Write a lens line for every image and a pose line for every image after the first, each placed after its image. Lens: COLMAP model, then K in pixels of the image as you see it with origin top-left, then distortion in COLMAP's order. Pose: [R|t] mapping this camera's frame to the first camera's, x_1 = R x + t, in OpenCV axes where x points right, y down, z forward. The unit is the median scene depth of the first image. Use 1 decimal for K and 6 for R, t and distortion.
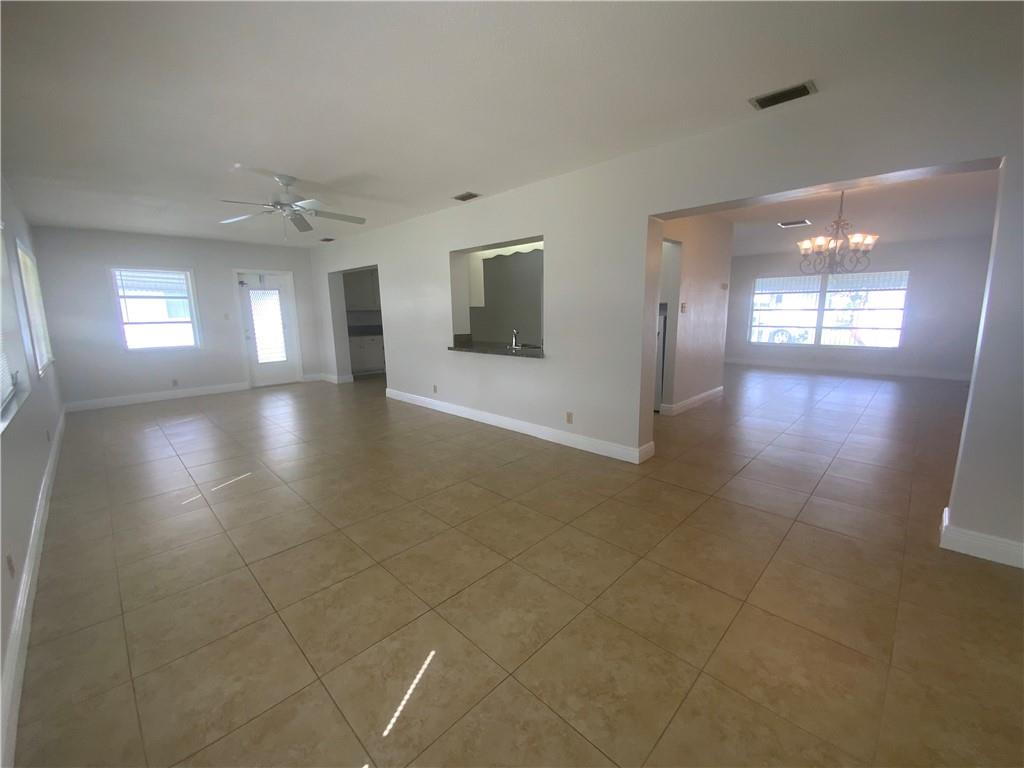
lens RADIAL K [[417.9, 0, 512.6], [0, 417.9, 389.8], [0, 0, 1]] dist [0.004318, -0.007203]
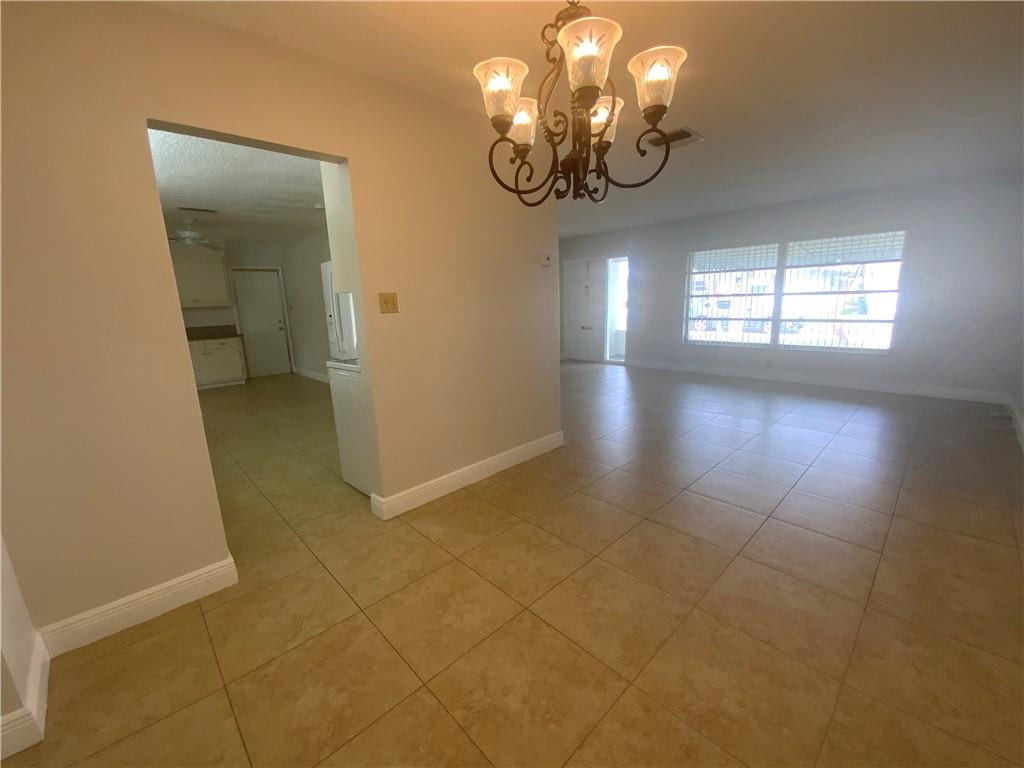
lens RADIAL K [[417.9, 0, 513.4], [0, 417.9, 383.7], [0, 0, 1]] dist [0.004318, -0.007203]
pose [[0.999274, -0.018228, -0.033468, 0.362862], [0.018597, 0.999769, 0.010757, -0.067400], [0.033265, -0.011372, 0.999382, 0.335237]]
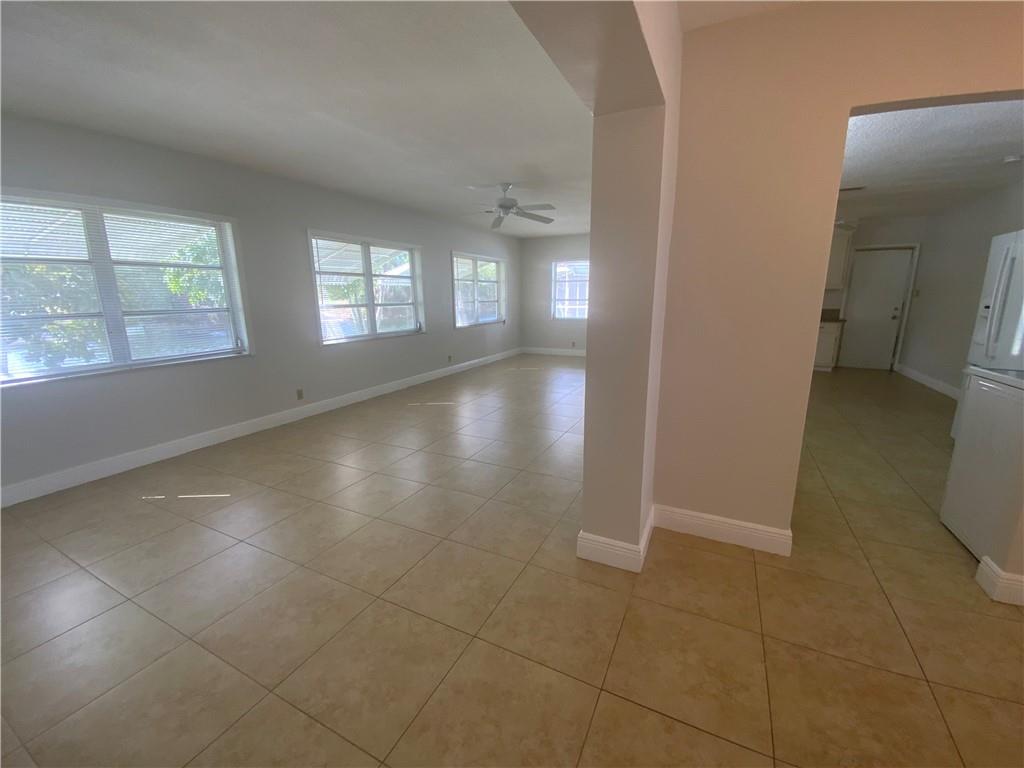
lens RADIAL K [[417.9, 0, 513.2], [0, 417.9, 386.2], [0, 0, 1]] dist [0.004318, -0.007203]
pose [[0.309575, 0.214931, -0.926266, 0.353551], [-0.177737, 0.970030, 0.165683, -0.064939], [0.934116, 0.113340, 0.338498, 0.318016]]
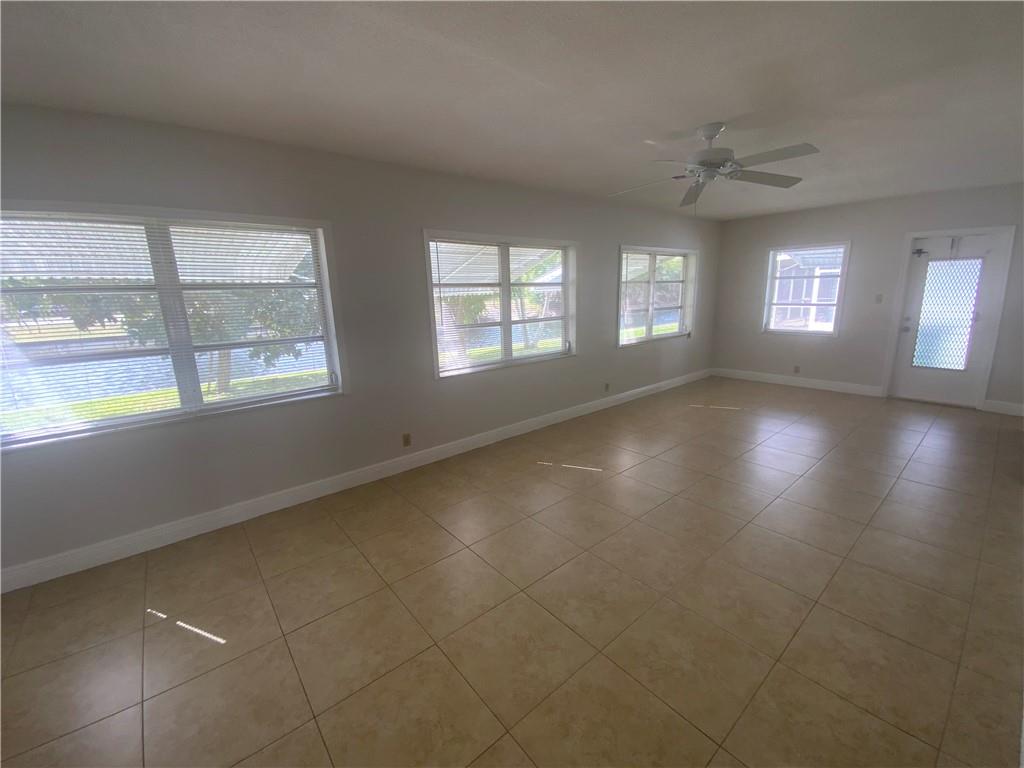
lens RADIAL K [[417.9, 0, 506.1], [0, 417.9, 382.6], [0, 0, 1]] dist [0.004318, -0.007203]
pose [[-0.103996, 0.222356, -0.969403, 0.143973], [-0.157277, 0.958748, 0.236784, -0.092249], [0.982063, 0.177090, -0.064735, 0.366588]]
